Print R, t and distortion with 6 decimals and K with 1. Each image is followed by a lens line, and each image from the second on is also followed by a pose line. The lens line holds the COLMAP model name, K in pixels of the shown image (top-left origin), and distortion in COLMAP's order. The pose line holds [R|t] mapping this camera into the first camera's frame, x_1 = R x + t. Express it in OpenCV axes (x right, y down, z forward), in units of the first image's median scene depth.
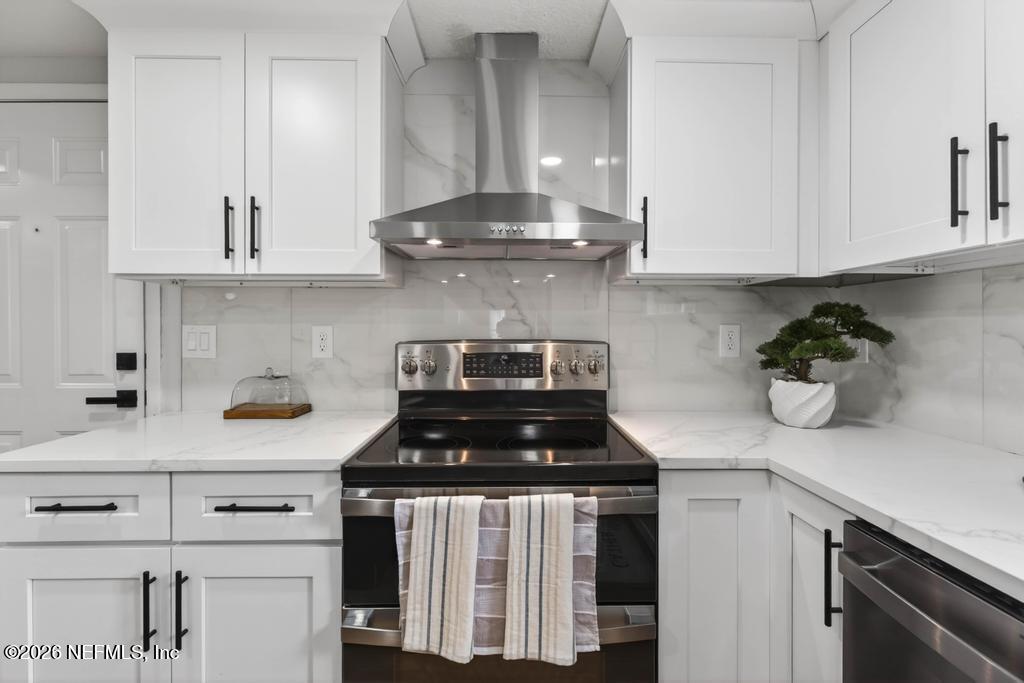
lens RADIAL K [[477.1, 0, 511.7], [0, 477.1, 329.4], [0, 0, 1]] dist [-0.000651, 0.000248]
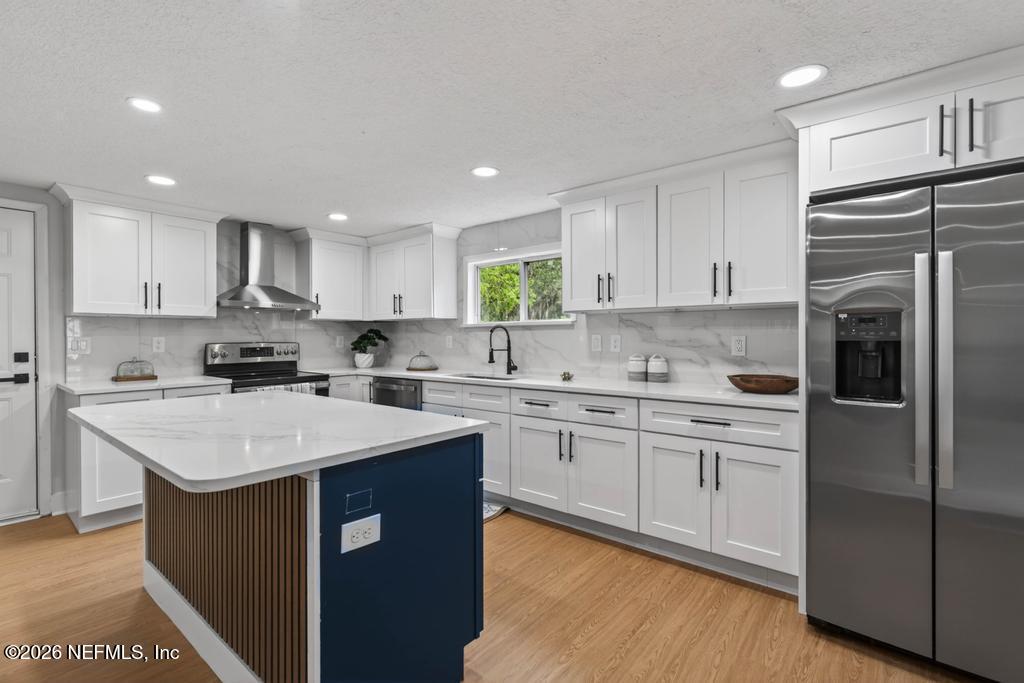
lens RADIAL K [[471.0, 0, 512.0], [0, 471.0, 341.5], [0, 0, 1]] dist [0.000750, -0.000155]
pose [[0.658979, -0.011377, 0.752075, -1.048678], [0.006789, 0.999935, 0.009178, 0.006212], [-0.752130, -0.000942, 0.659014, -1.719820]]
